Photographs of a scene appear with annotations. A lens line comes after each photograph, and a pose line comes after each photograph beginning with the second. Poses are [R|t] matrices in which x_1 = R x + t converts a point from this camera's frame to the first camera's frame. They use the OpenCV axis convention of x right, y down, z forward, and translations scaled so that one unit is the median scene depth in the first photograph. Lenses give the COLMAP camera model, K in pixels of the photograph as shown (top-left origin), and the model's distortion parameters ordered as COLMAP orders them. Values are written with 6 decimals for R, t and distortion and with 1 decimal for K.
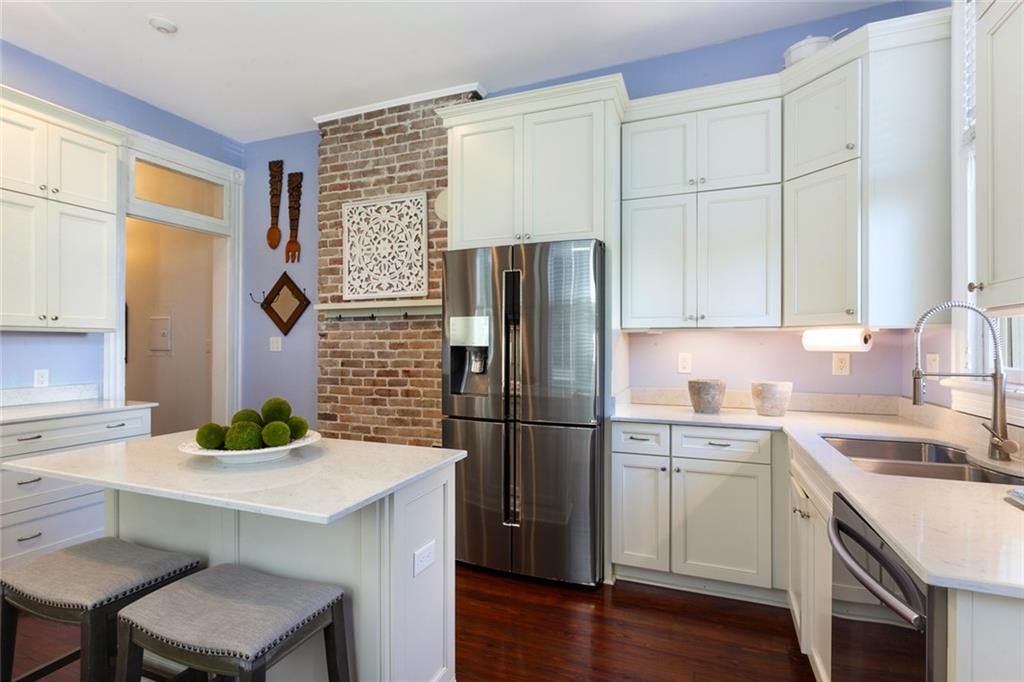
lens RADIAL K [[501.6, 0, 512.0], [0, 501.6, 341.0], [0, 0, 1]] dist [-0.004878, 0.000425]
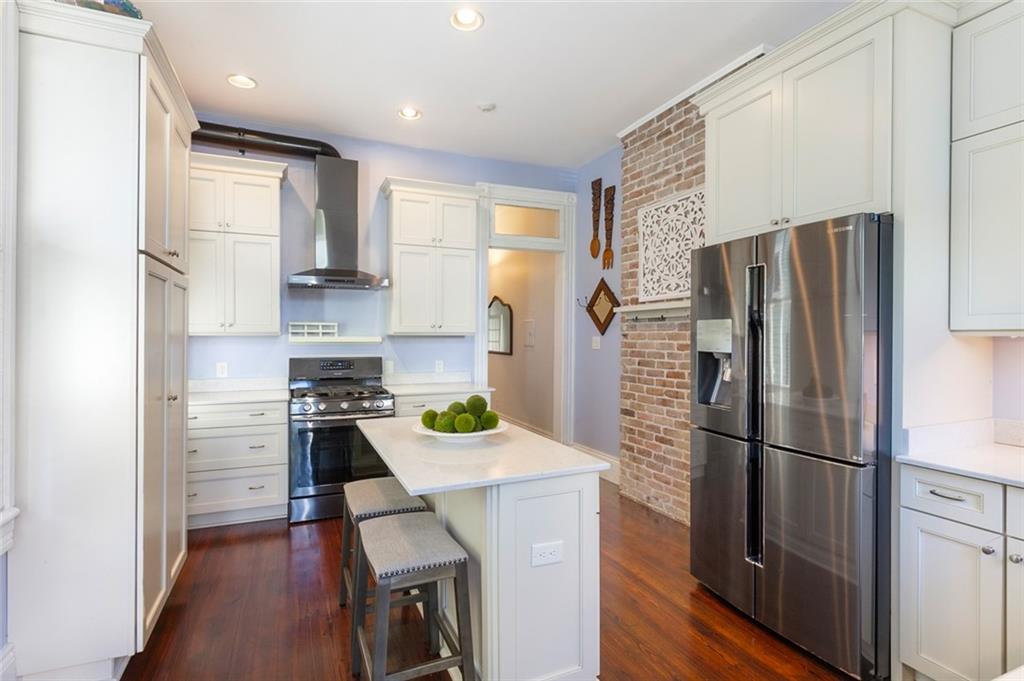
lens RADIAL K [[507.0, 0, 510.7], [0, 507.0, 333.1], [0, 0, 1]] dist [-0.000864, -0.000030]
pose [[0.699238, -0.002431, -0.714885, 0.233468], [0.005410, 0.999984, 0.001891, -0.021025], [0.714868, -0.005189, 0.699240, 0.071939]]
